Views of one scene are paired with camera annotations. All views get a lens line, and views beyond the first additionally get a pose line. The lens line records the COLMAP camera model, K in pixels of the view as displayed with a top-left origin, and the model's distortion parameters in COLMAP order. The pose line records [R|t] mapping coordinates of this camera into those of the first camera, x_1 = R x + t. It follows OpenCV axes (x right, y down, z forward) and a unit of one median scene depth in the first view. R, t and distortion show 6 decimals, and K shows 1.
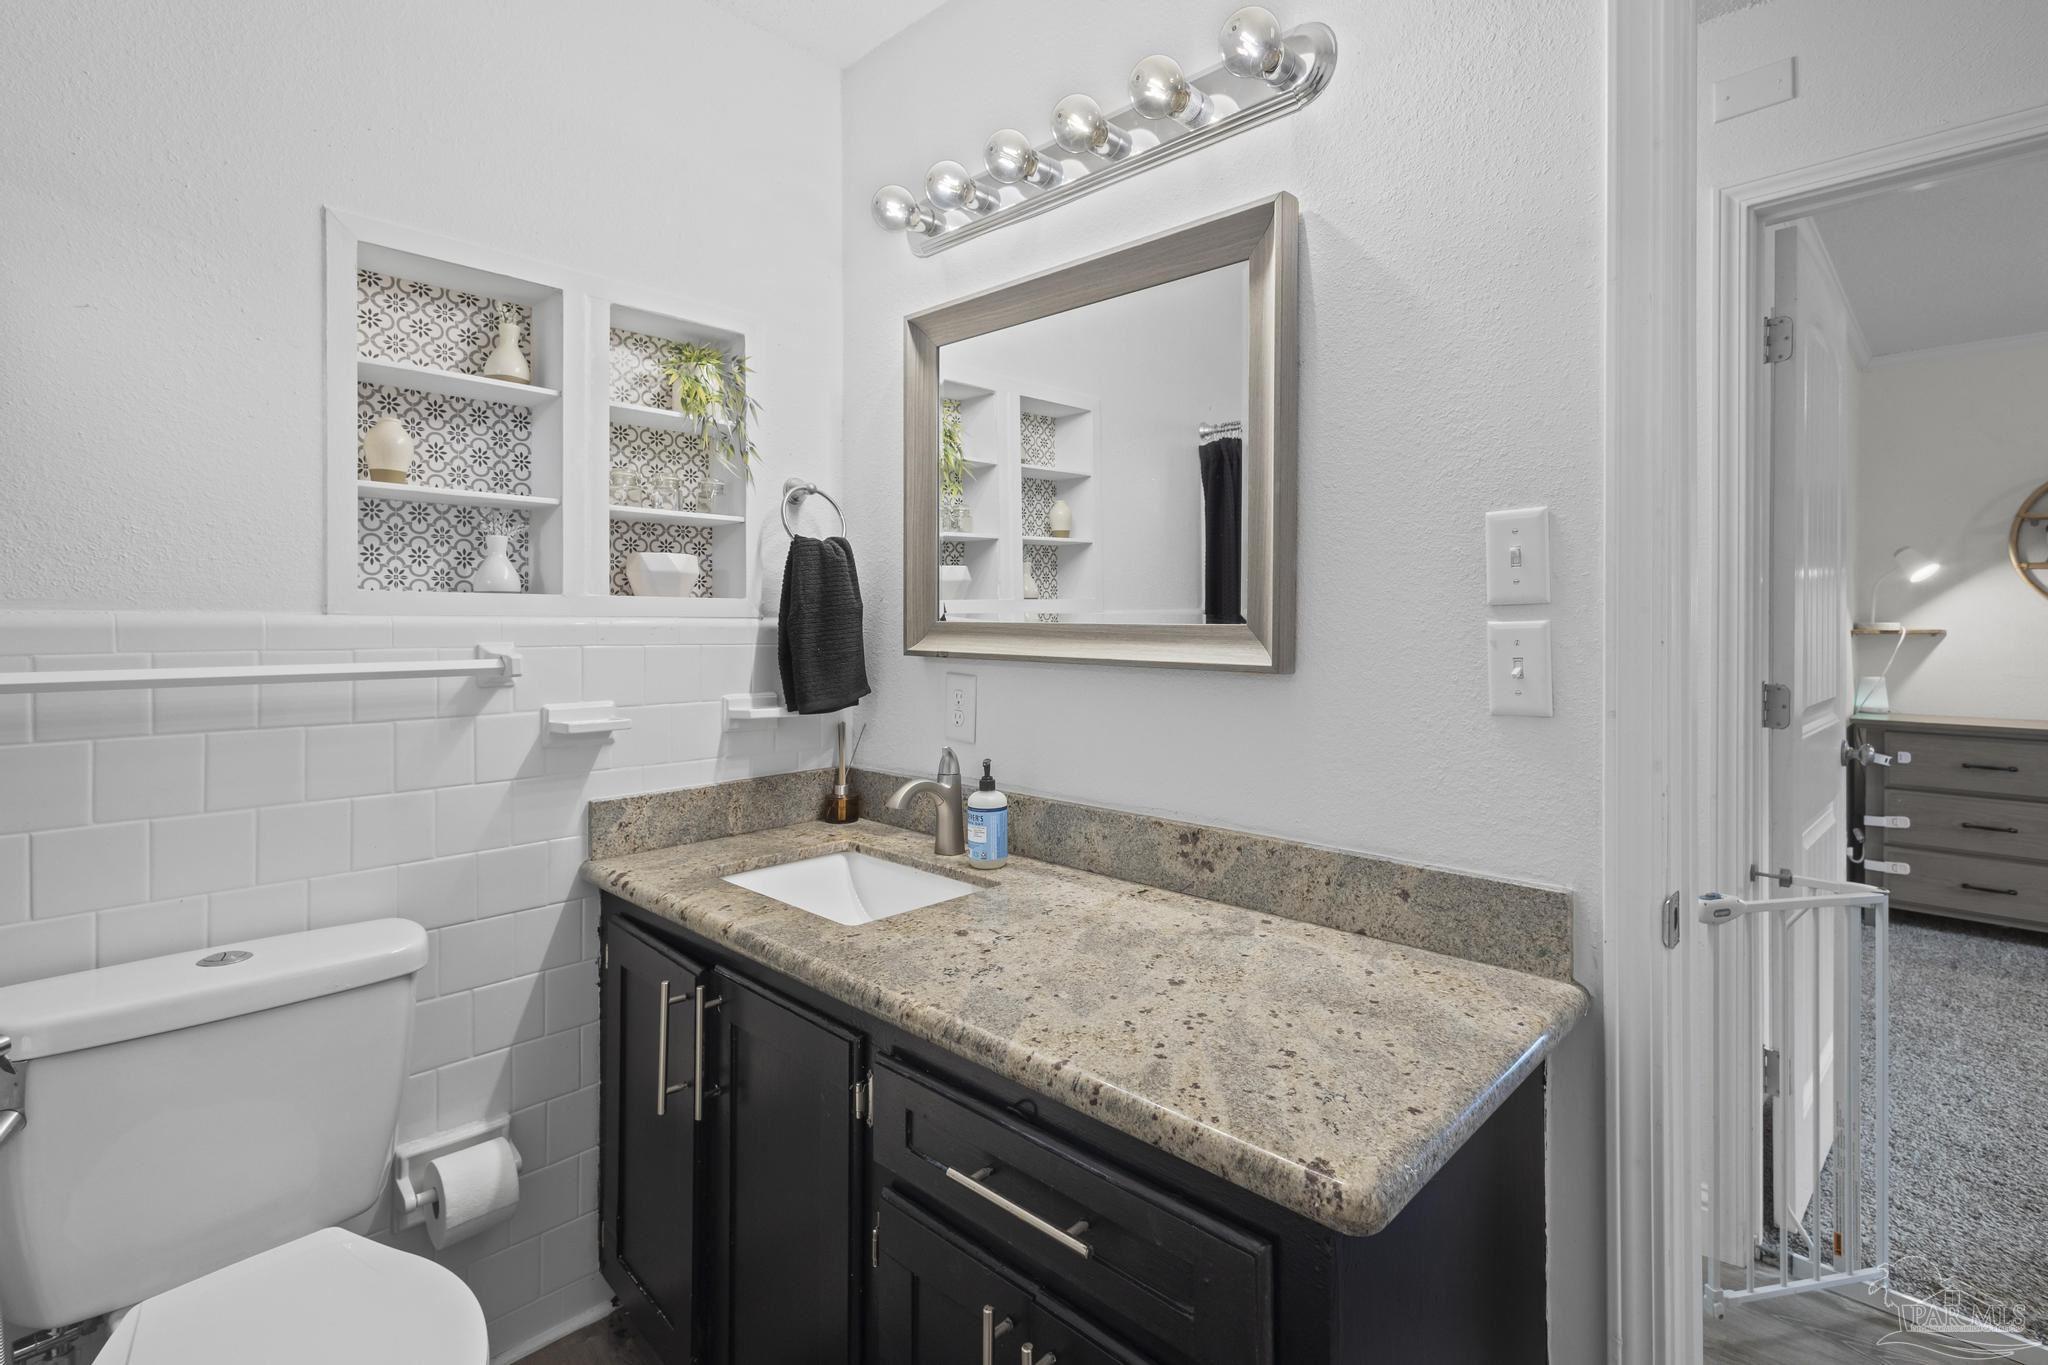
lens RADIAL K [[951.5, 0, 1024.3], [0, 951.5, 661.5], [0, 0, 1]] dist [0.004192, -0.000576]
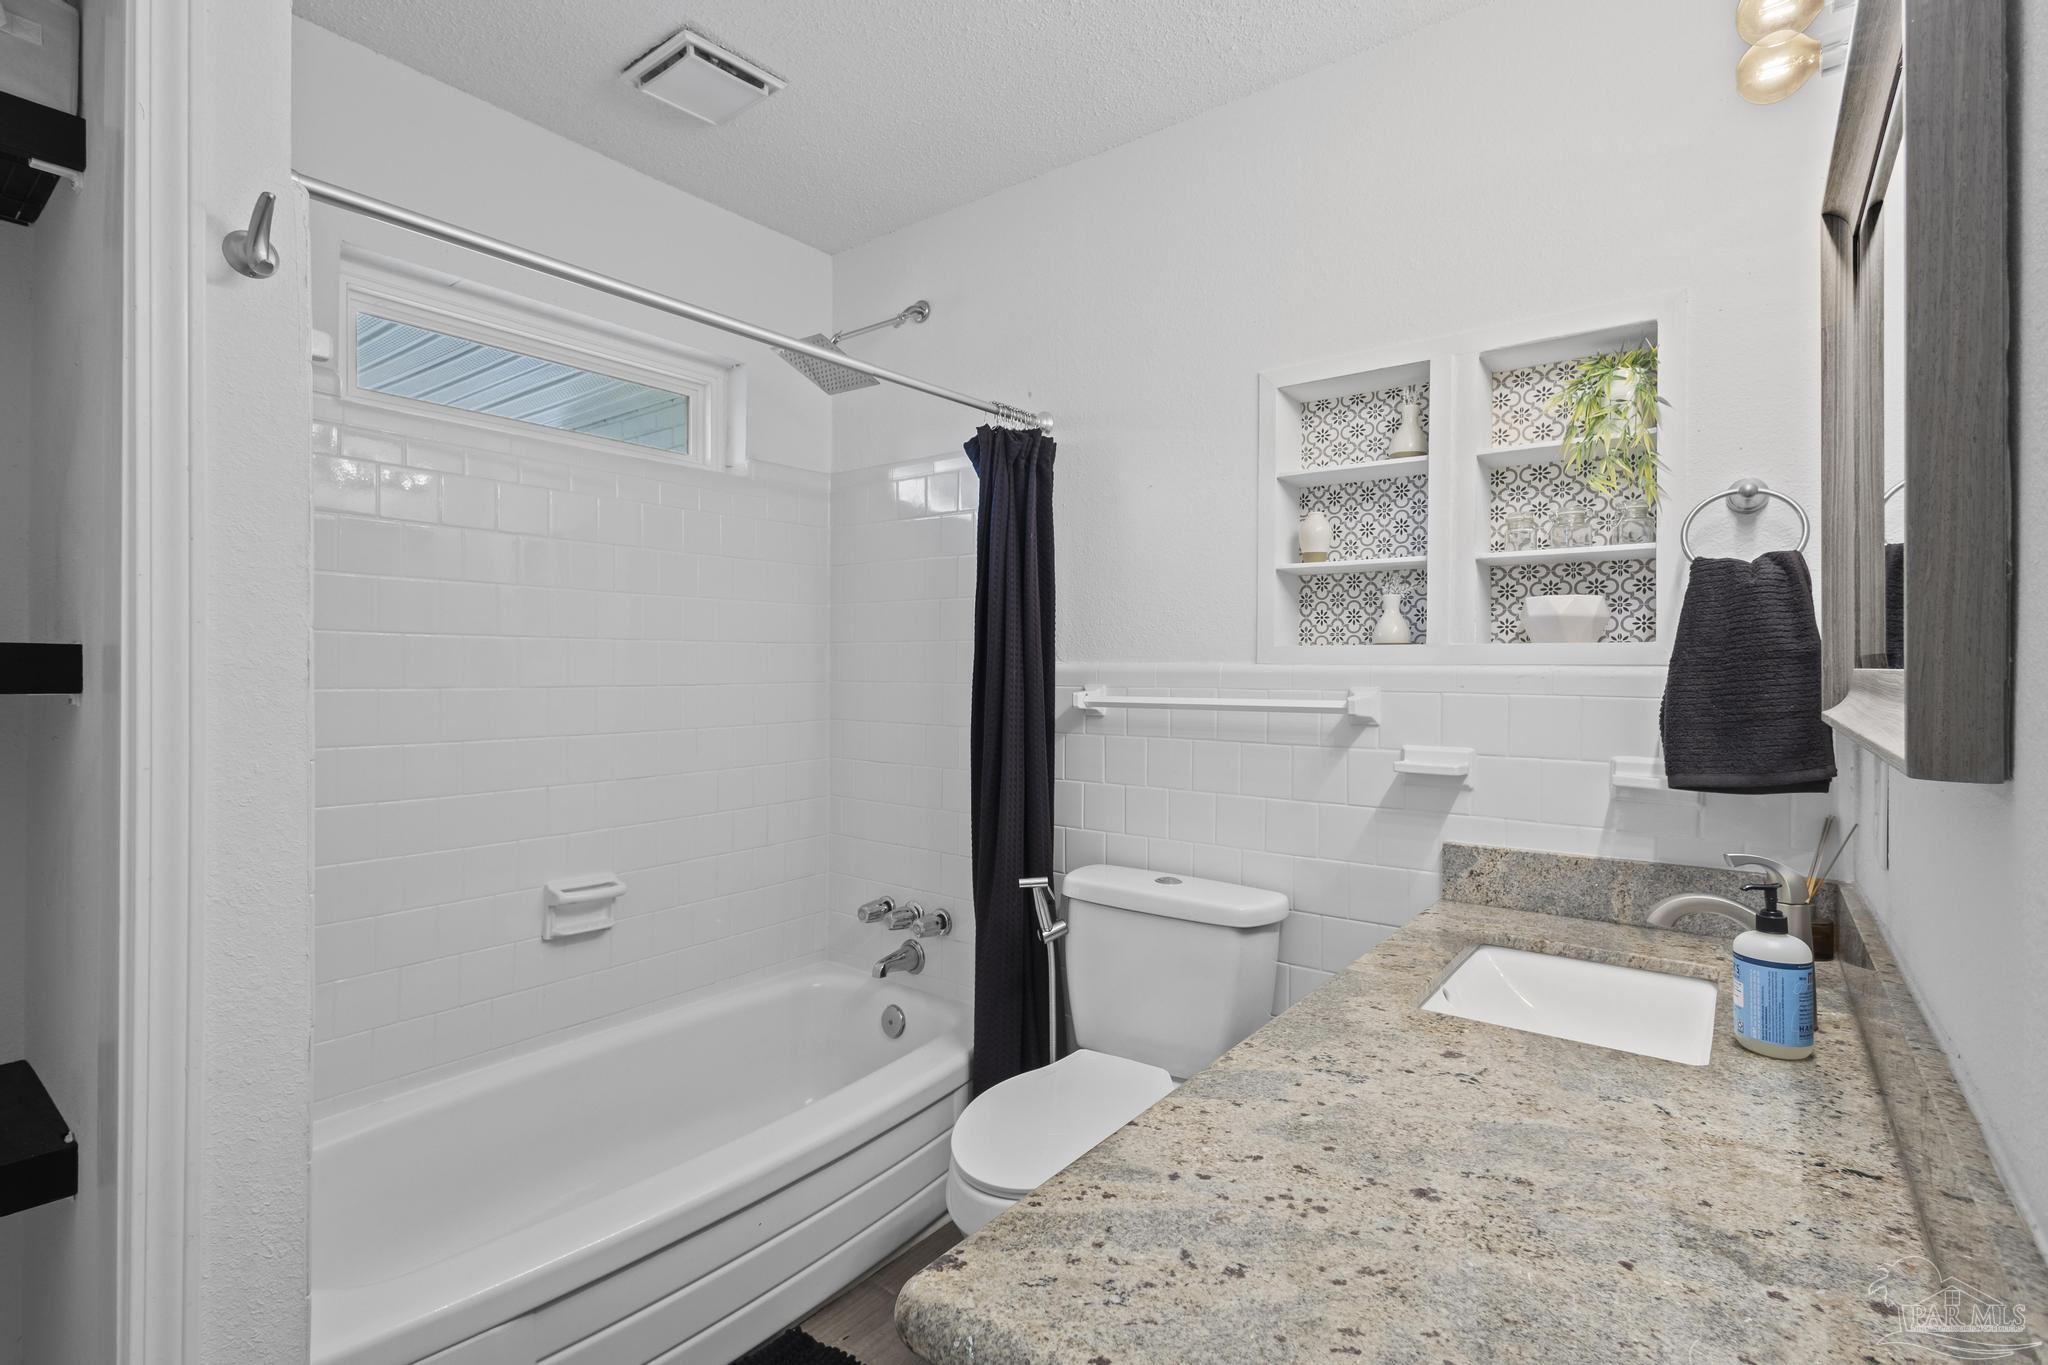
lens RADIAL K [[952.8, 0, 1016.6], [0, 952.8, 709.1], [0, 0, 1]] dist [0.002471, 0.000128]
pose [[0.124764, 0.038528, -0.991438, 0.546018], [-0.047616, 0.998327, 0.032803, -0.010883], [0.991043, 0.043116, 0.126390, 0.425717]]
